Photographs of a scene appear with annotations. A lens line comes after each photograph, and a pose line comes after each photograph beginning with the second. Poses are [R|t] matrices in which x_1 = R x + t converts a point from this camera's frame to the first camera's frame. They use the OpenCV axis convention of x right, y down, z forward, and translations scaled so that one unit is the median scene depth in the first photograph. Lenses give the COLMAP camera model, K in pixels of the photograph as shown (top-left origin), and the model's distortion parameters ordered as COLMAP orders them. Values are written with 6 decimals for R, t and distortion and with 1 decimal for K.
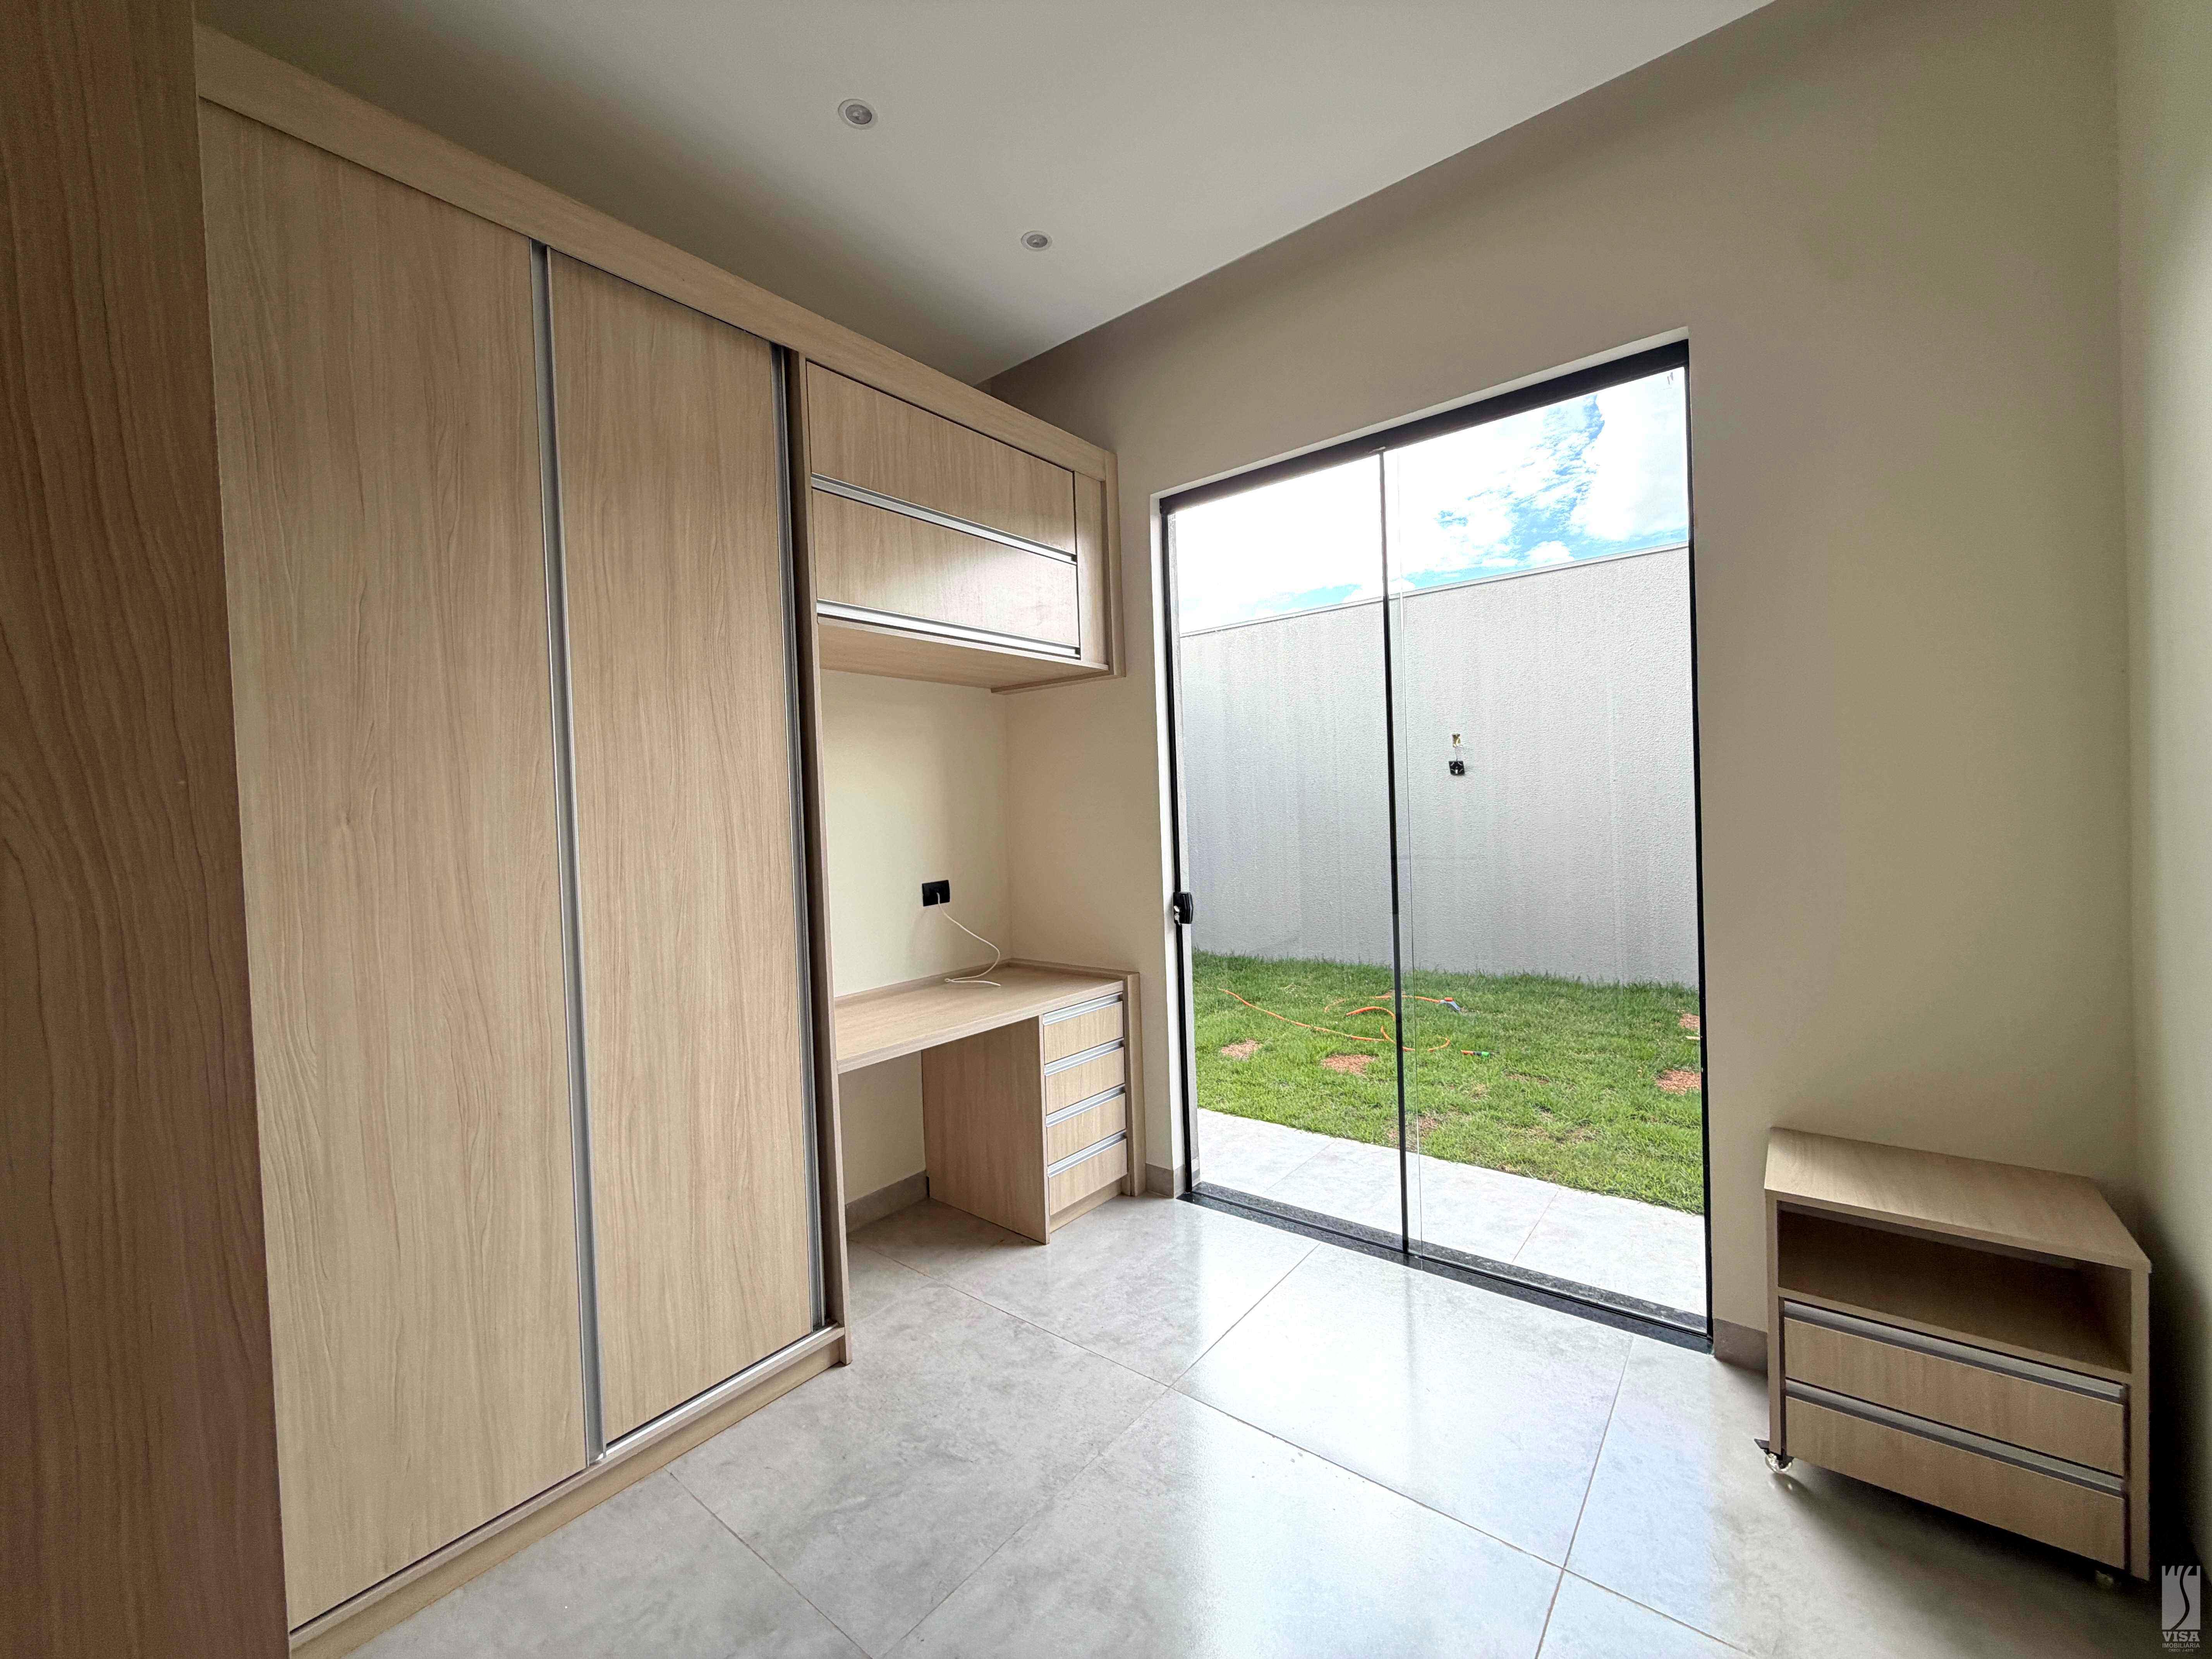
lens RADIAL K [[880.4, 0, 1103.6], [0, 880.4, 827.4], [0, 0, 1]] dist [-0.000517, 0.000053]
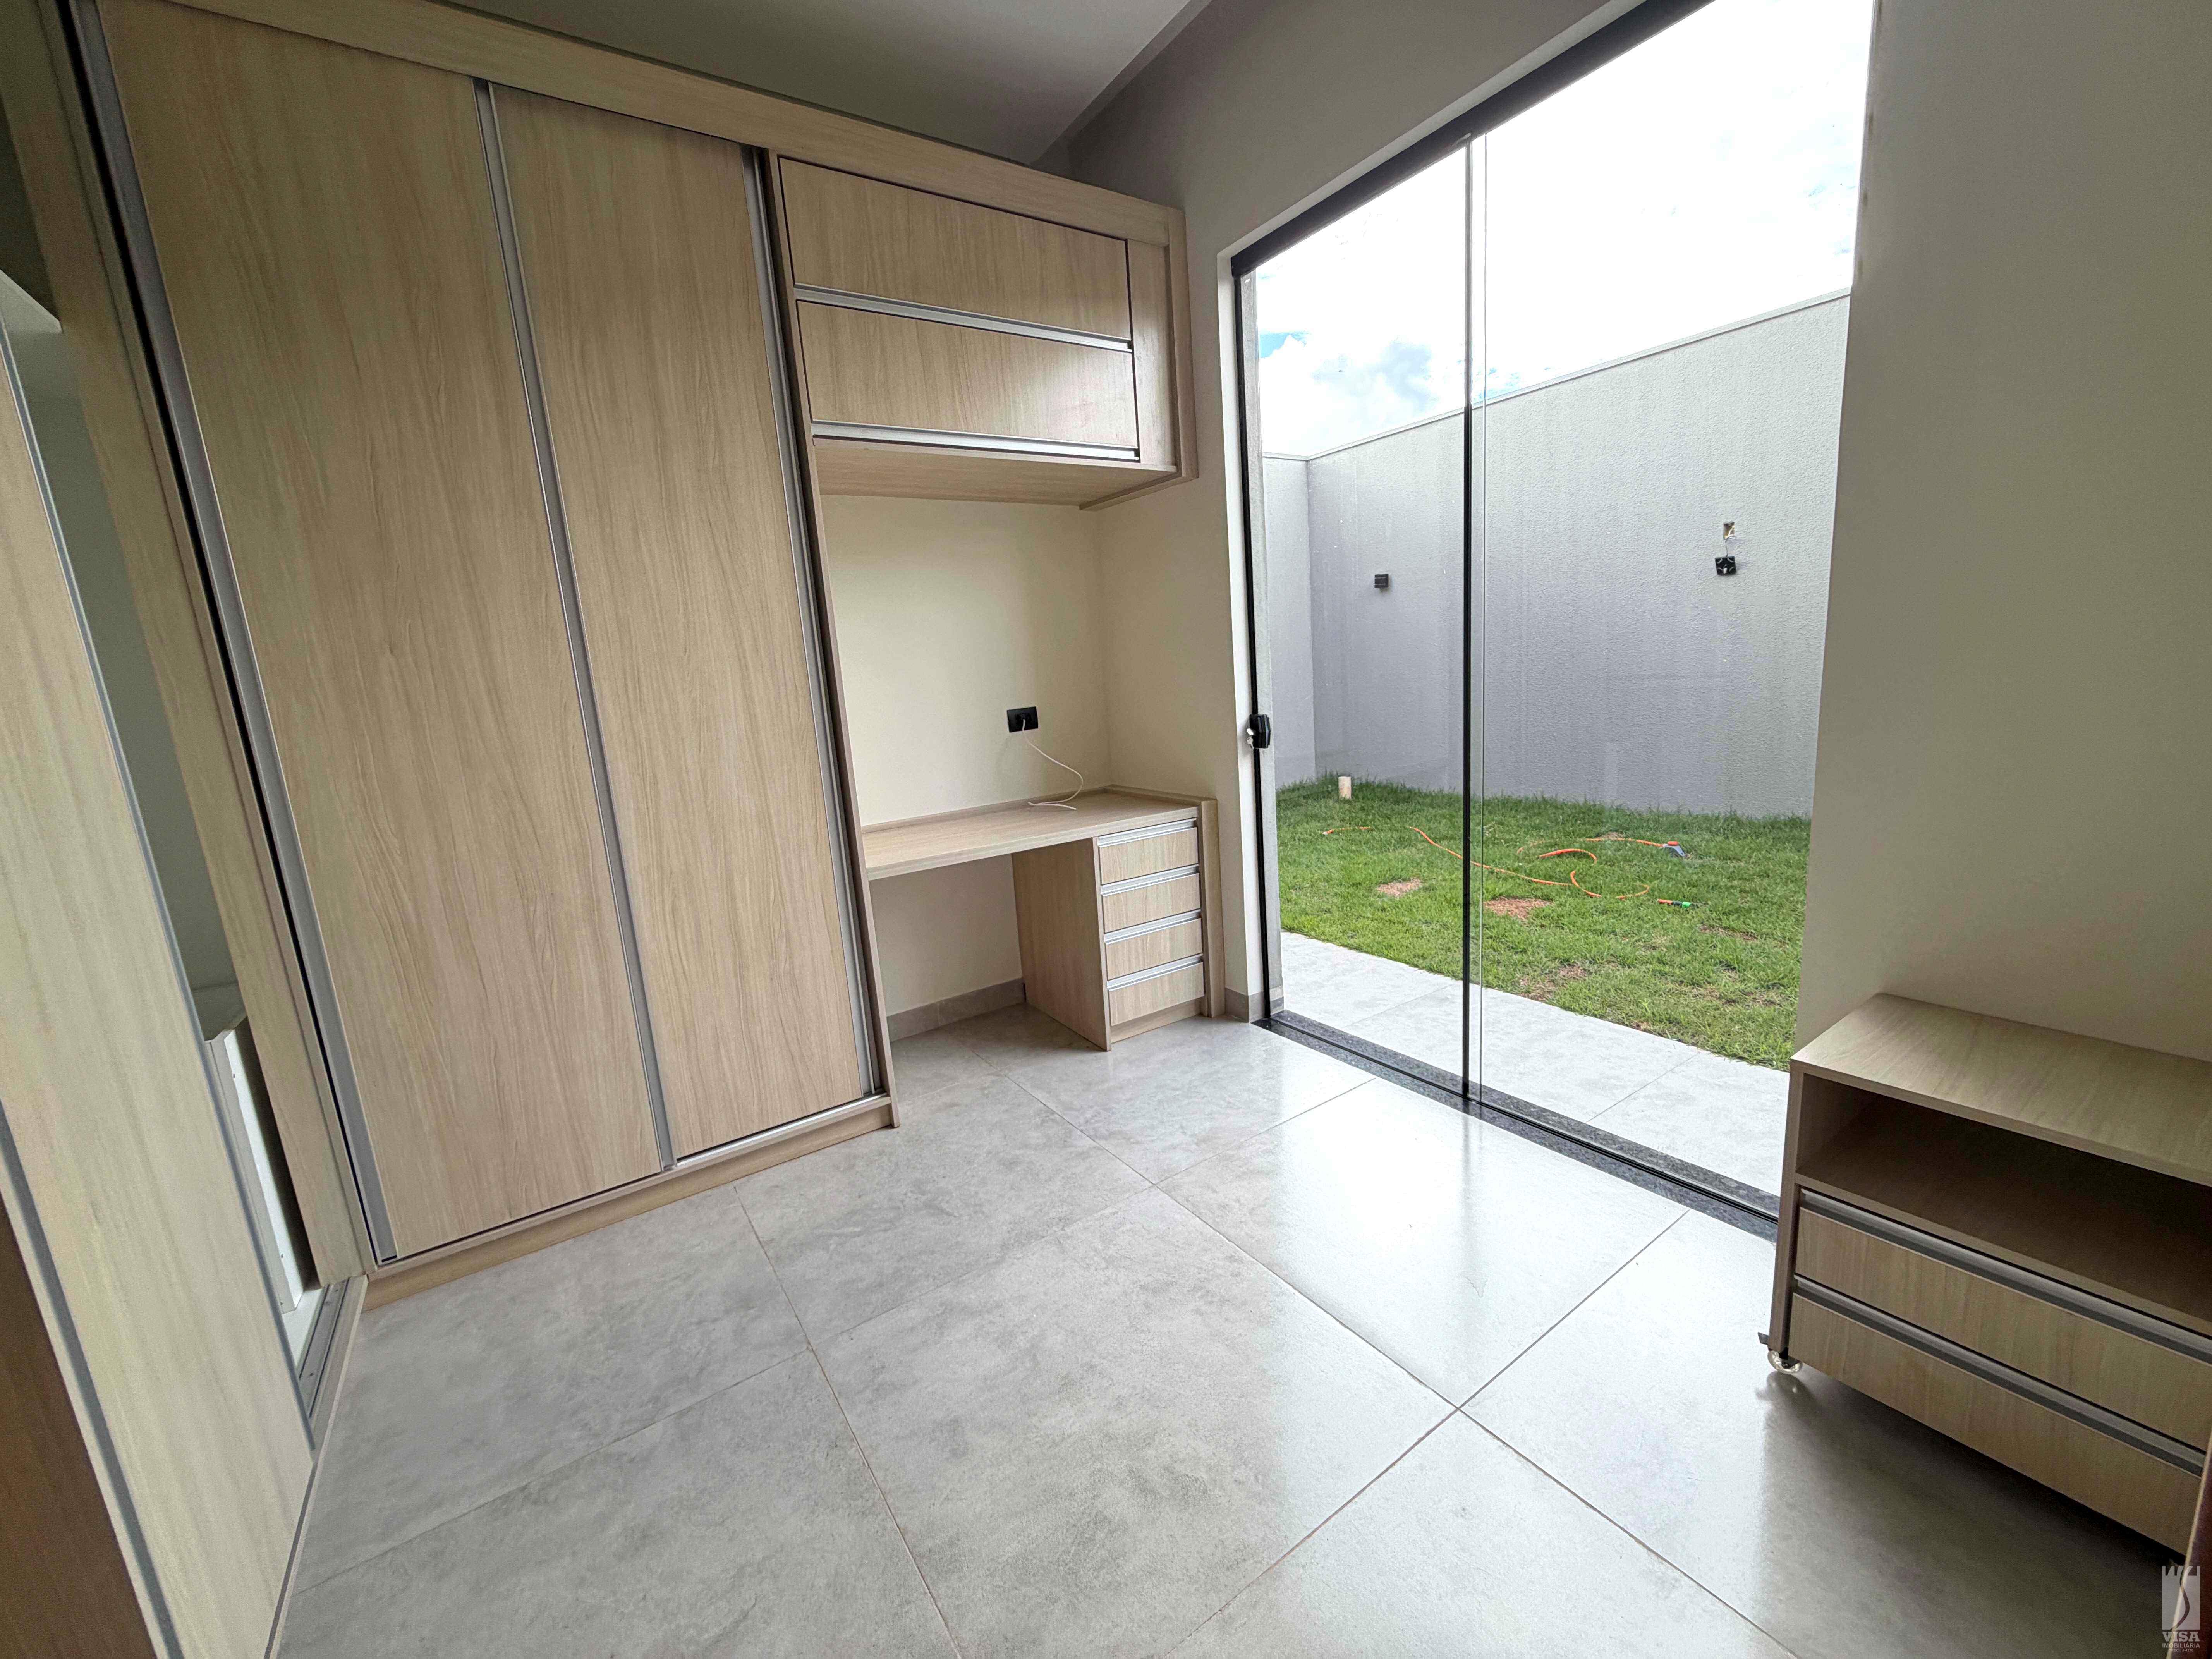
lens RADIAL K [[880.4, 0, 1103.6], [0, 880.4, 827.4], [0, 0, 1]] dist [-0.000517, 0.000053]
pose [[0.954389, 0.023790, -0.297616, 0.321633], [0.029905, 0.984190, 0.174571, 0.035285], [0.297064, -0.175509, 0.938589, 0.077501]]
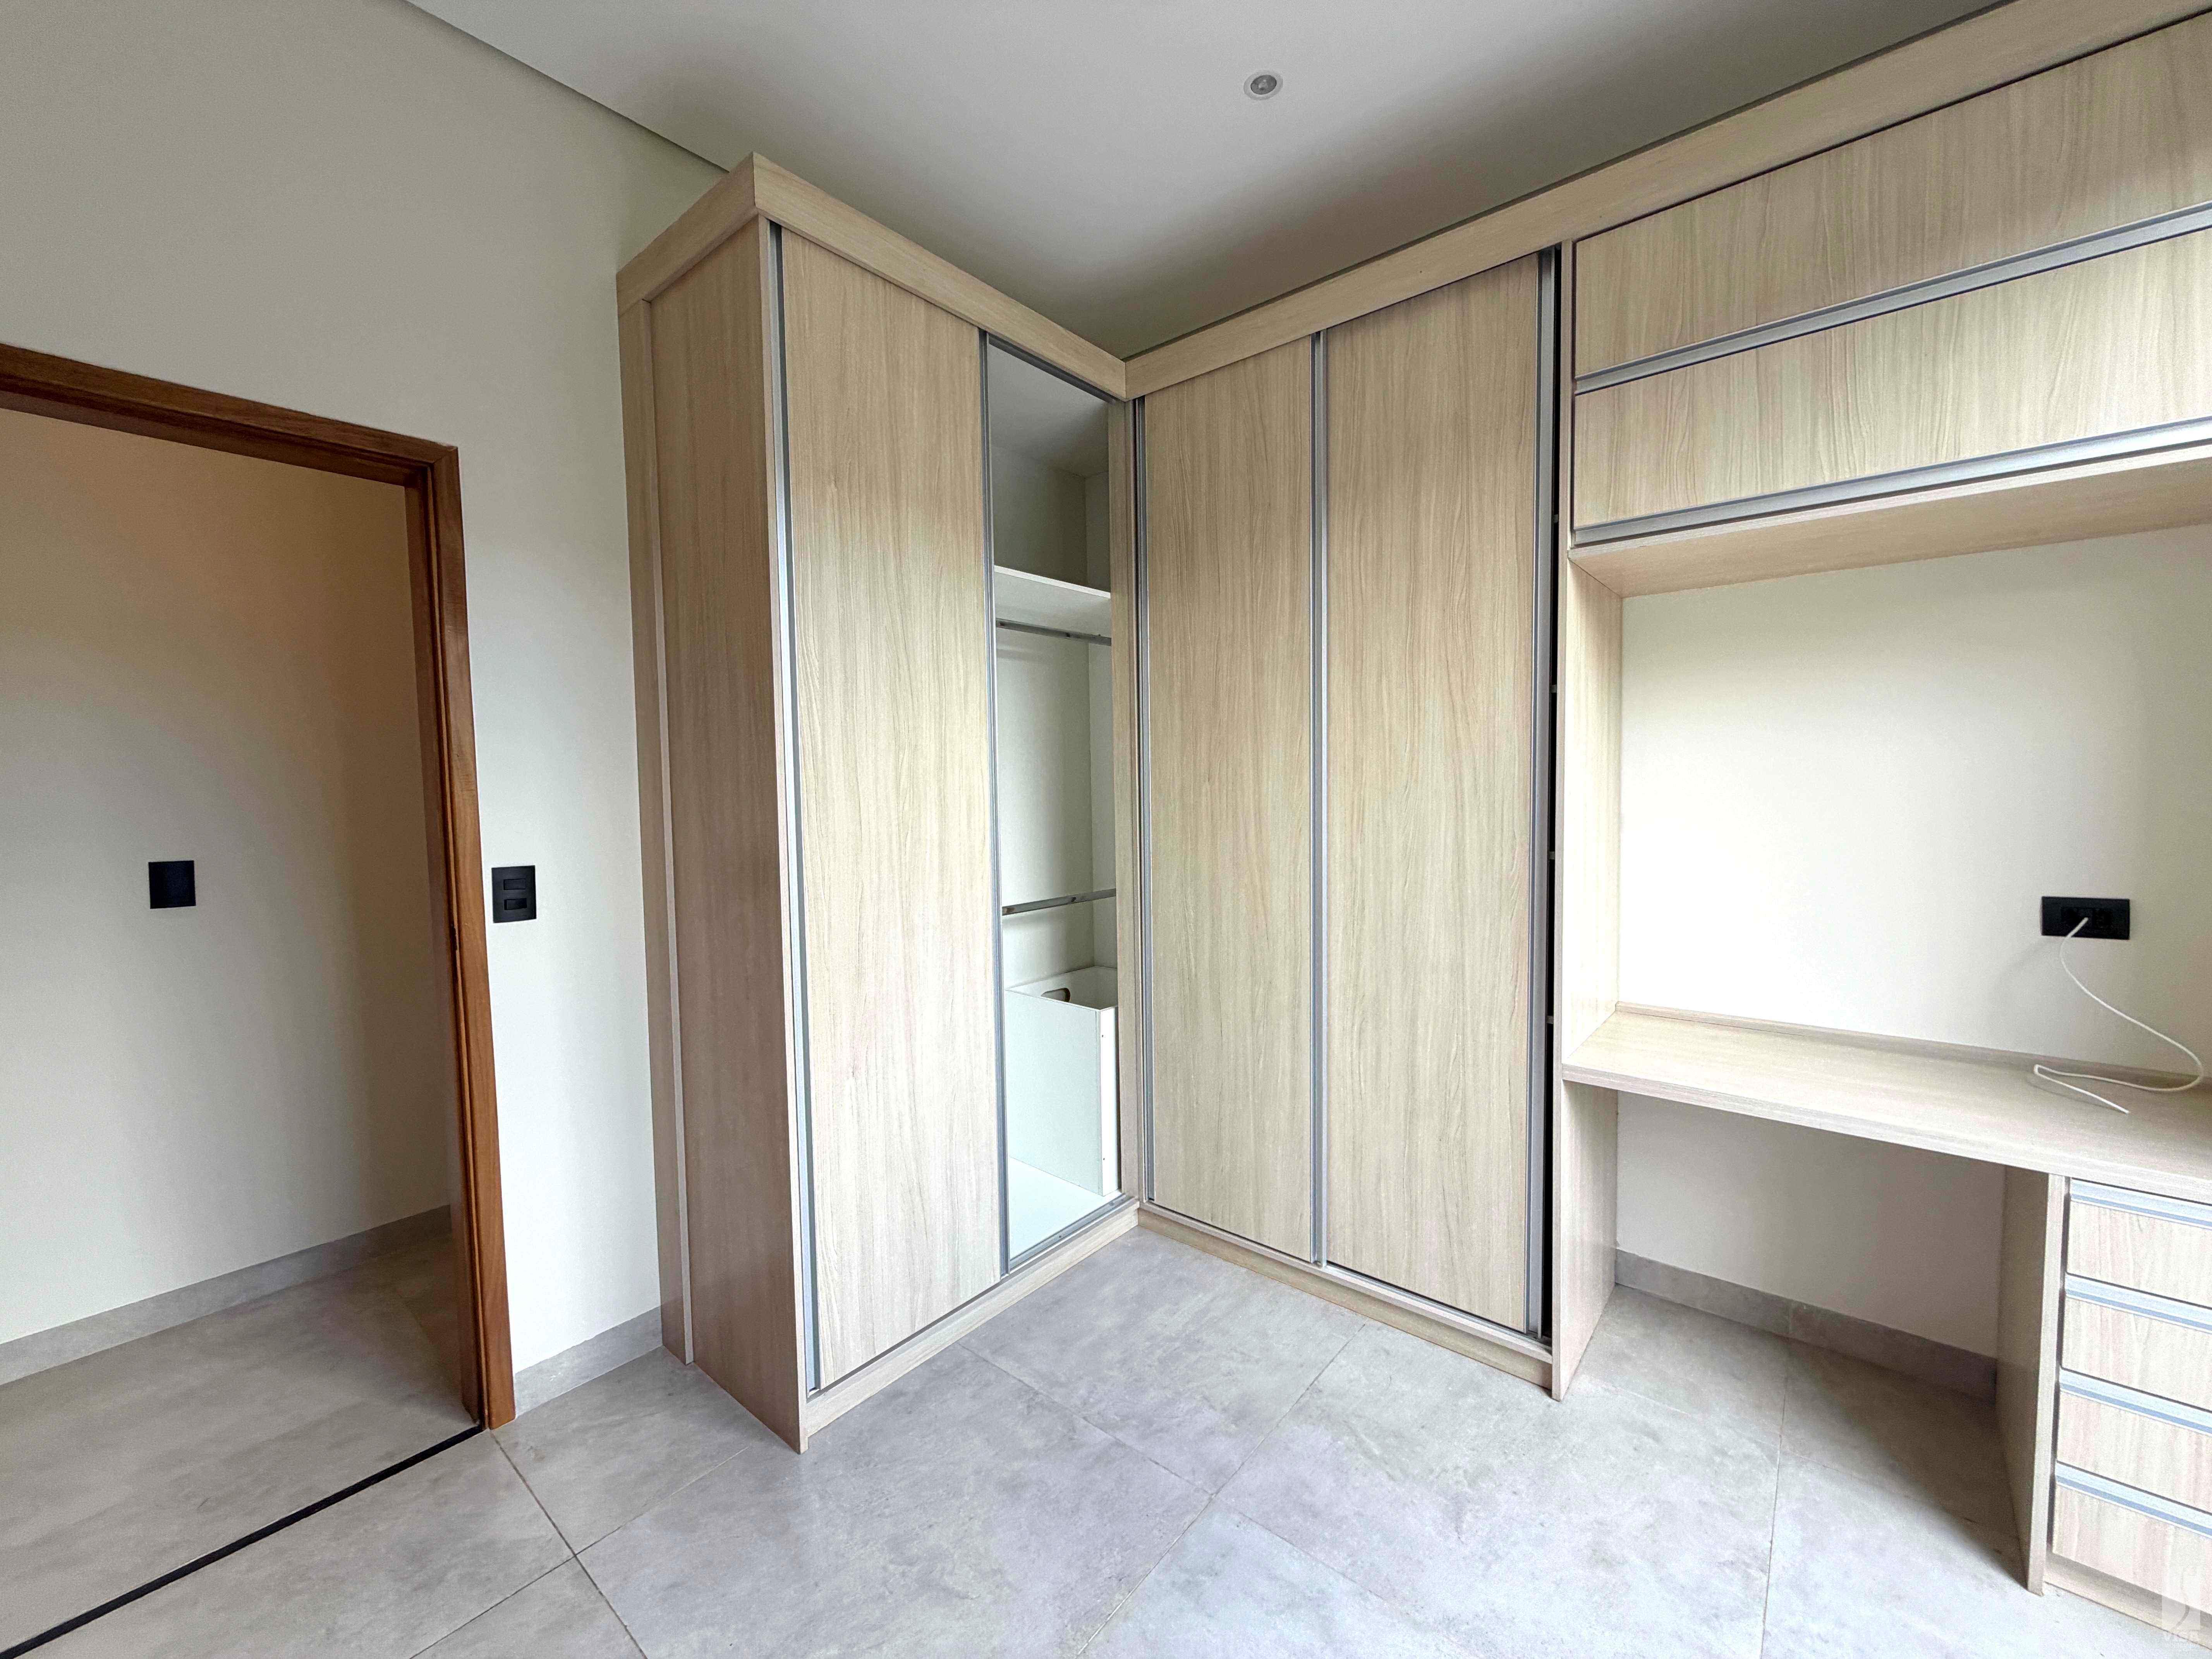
lens RADIAL K [[880.4, 0, 1103.6], [0, 880.4, 827.4], [0, 0, 1]] dist [-0.000517, 0.000053]
pose [[-0.022561, 0.091406, -0.995558, 0.595317], [-0.003926, 0.995796, 0.091517, -0.049941], [0.999738, 0.005973, -0.022107, 0.600515]]
